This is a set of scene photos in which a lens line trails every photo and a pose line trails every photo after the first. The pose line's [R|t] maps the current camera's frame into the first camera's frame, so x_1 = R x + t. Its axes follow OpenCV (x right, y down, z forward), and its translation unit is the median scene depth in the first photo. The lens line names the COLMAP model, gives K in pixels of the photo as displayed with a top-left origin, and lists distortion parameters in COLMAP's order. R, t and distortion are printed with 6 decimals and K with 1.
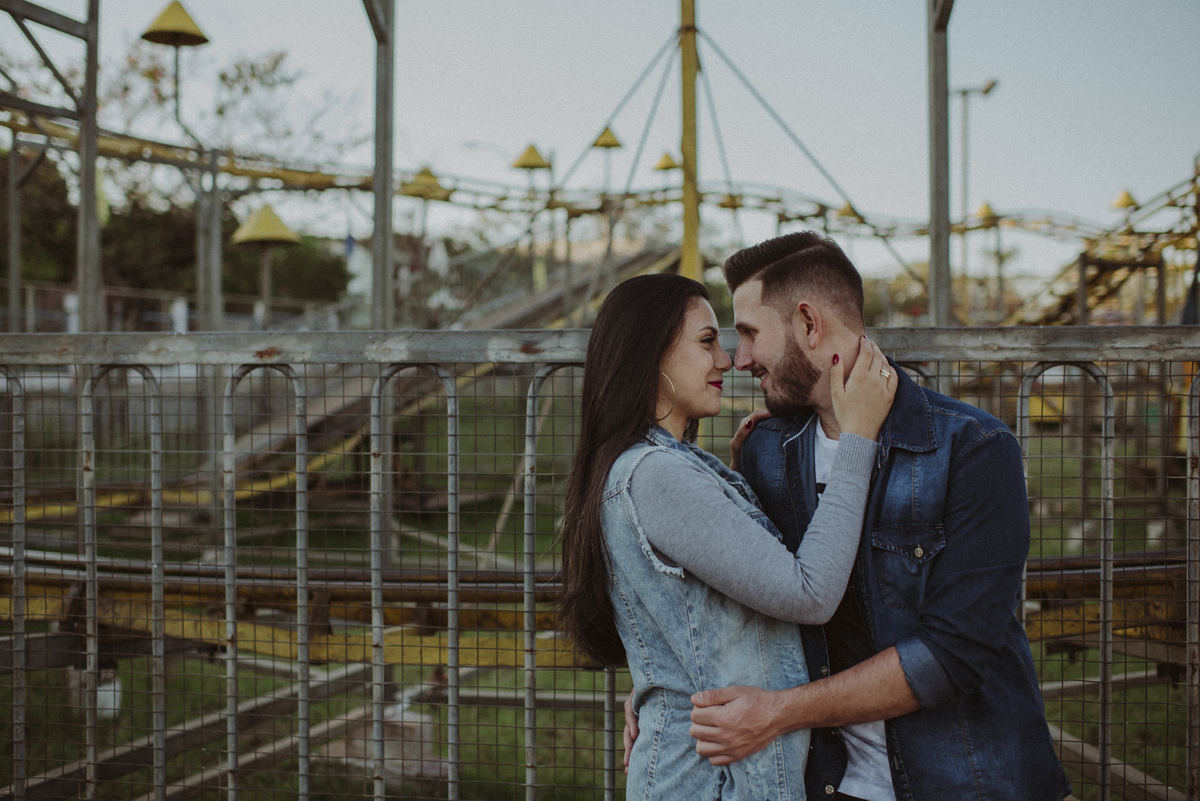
lens RADIAL K [[1316.8, 0, 600.0], [0, 1316.8, 400.5], [0, 0, 1]] dist [-0.163106, 0.259484]
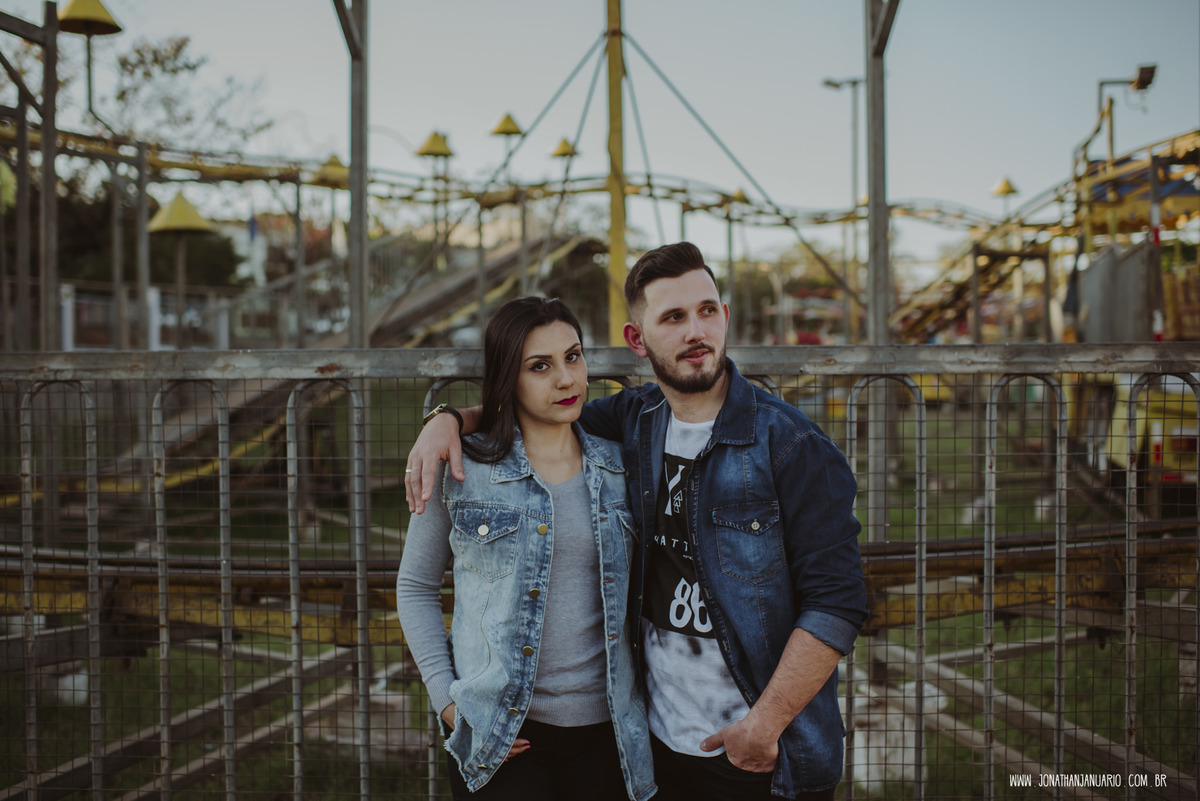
lens RADIAL K [[1316.8, 0, 600.0], [0, 1316.8, 400.5], [0, 0, 1]] dist [-0.163106, 0.259484]
pose [[0.995864, -0.008946, 0.090413, -0.070560], [0.007497, 0.999838, 0.016359, -0.014508], [-0.090545, -0.015613, 0.995770, -0.073976]]
